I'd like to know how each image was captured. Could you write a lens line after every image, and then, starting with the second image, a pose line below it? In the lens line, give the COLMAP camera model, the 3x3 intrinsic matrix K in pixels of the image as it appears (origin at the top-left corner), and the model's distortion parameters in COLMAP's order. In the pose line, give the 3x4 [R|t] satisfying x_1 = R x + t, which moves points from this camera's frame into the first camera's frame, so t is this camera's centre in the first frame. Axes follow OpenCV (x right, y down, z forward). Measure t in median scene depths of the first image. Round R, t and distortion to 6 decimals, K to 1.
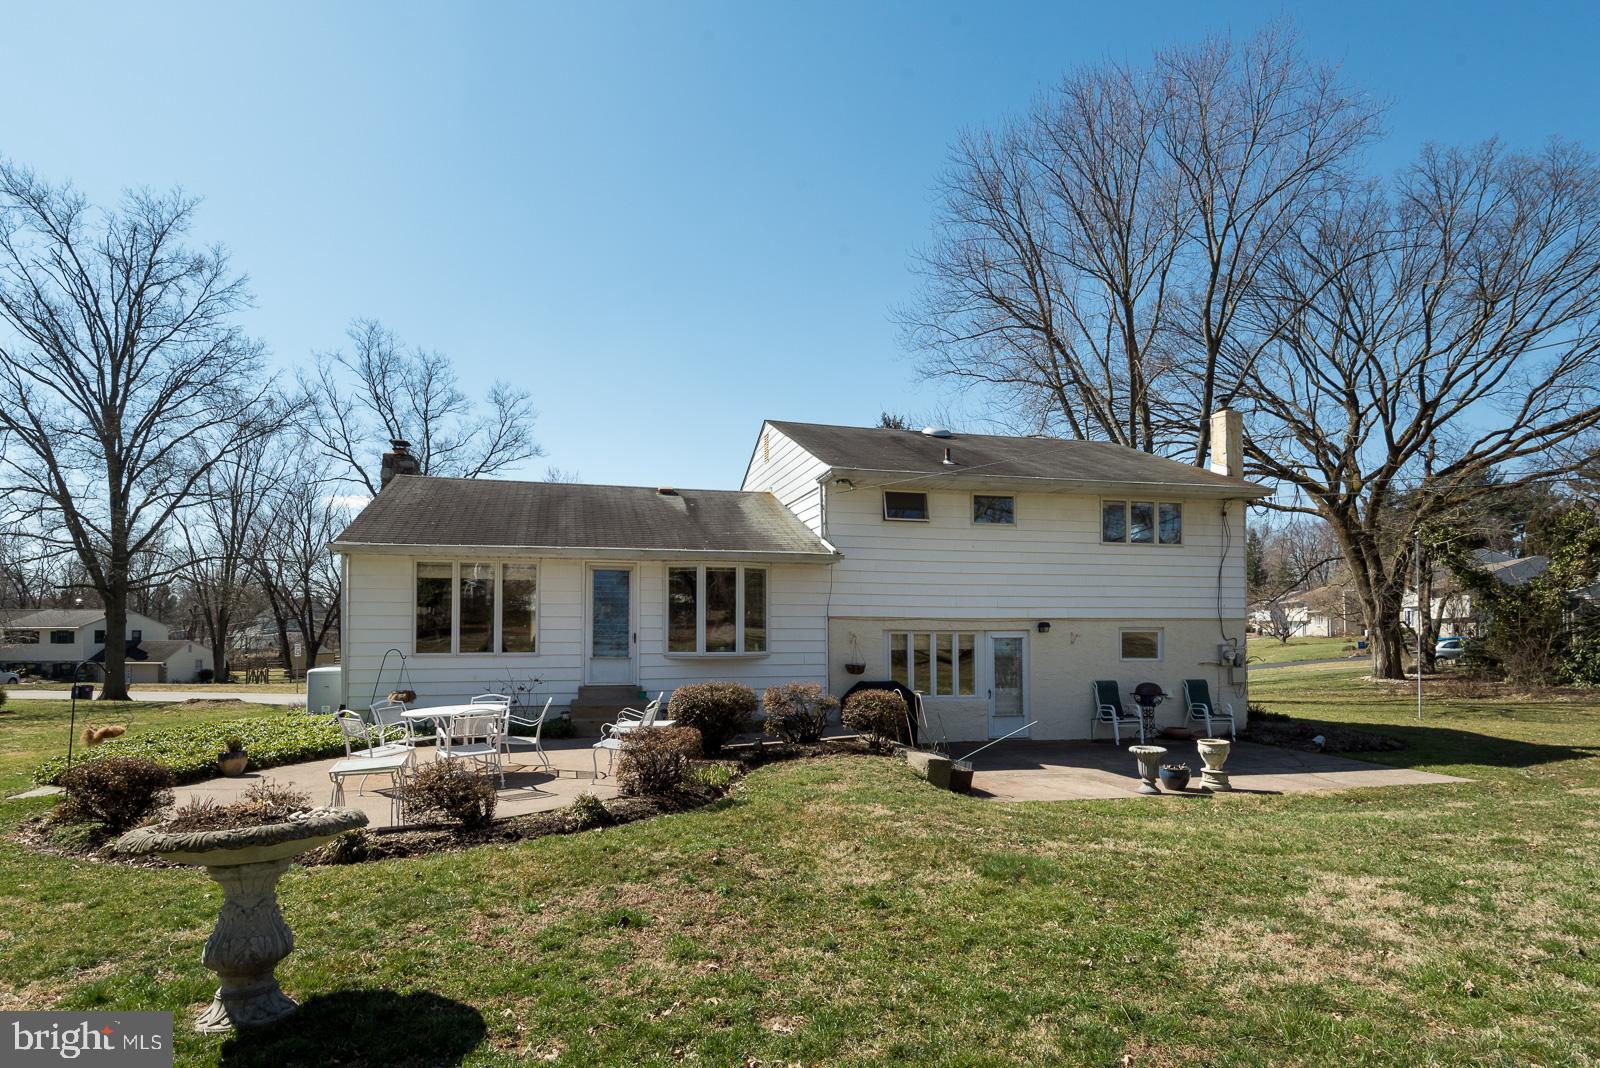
lens RADIAL K [[791.3, 0, 772.7], [0, 791.3, 535.1], [0, 0, 1]] dist [0.031531, -0.019560]
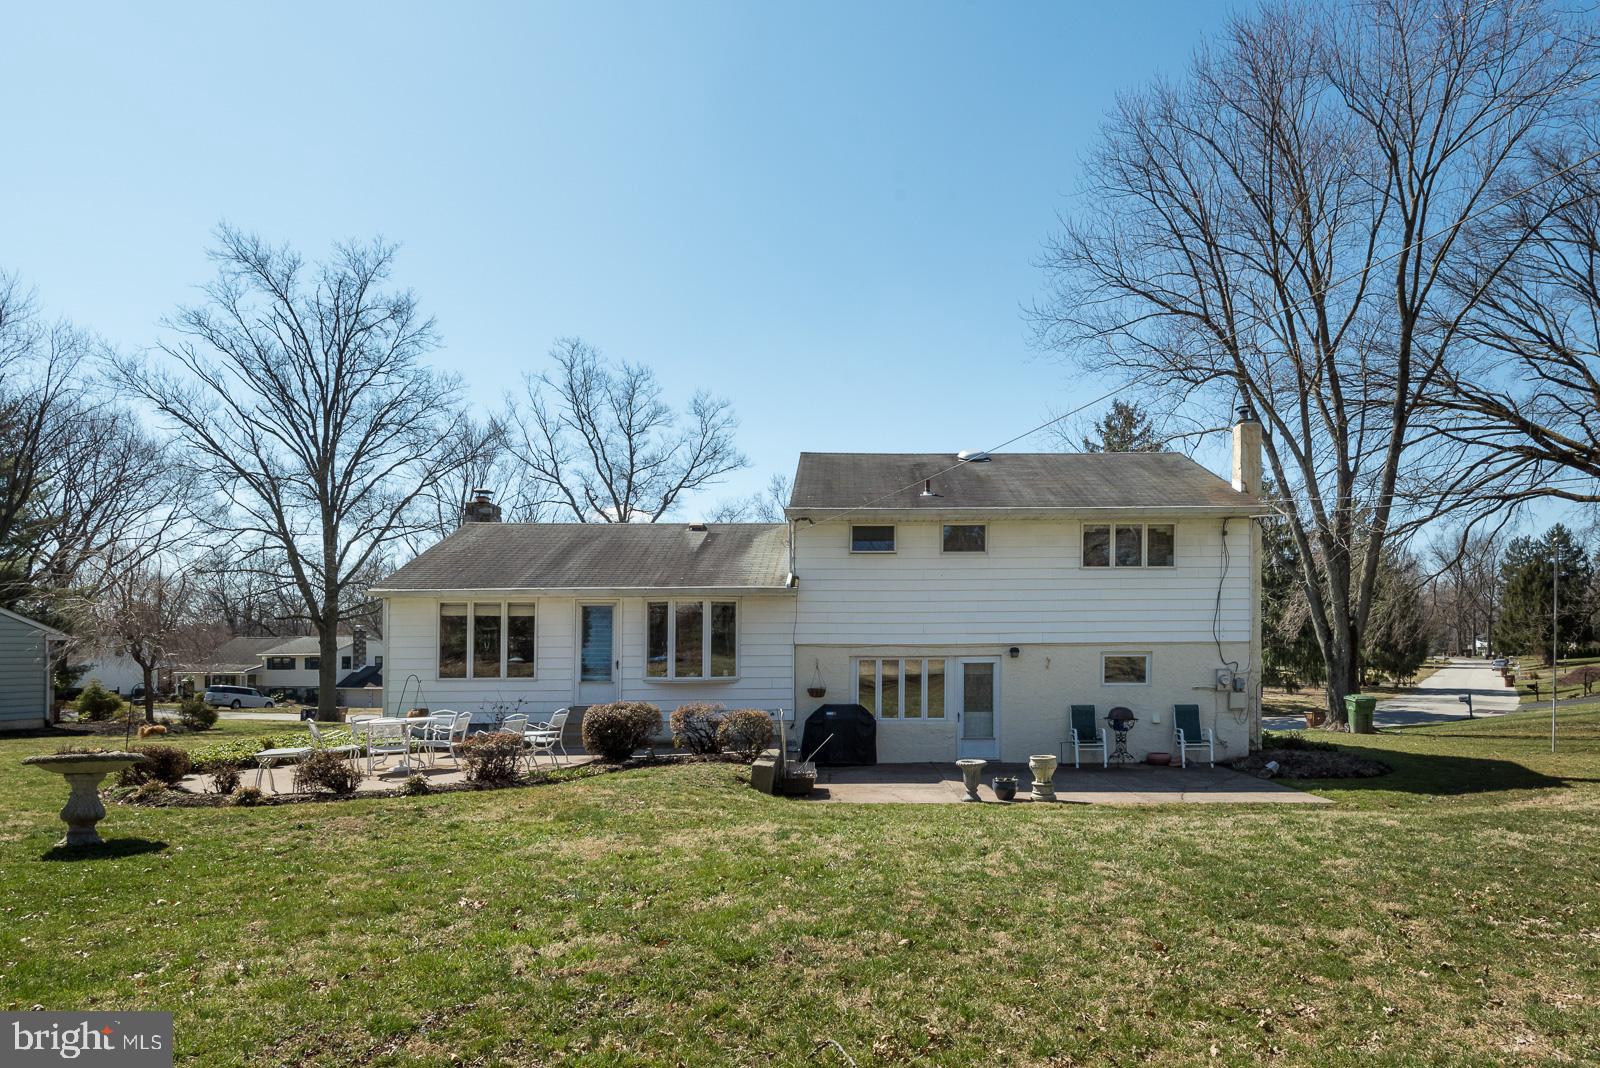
lens RADIAL K [[877.5, 0, 800.0], [0, 877.5, 534.0], [0, 0, 1]] dist [0.018324, -0.000200]
pose [[0.977213, -0.034812, -0.209387, 0.307008], [0.031389, 0.999314, -0.019653, -0.022459], [0.209927, 0.012633, 0.977635, -0.164099]]
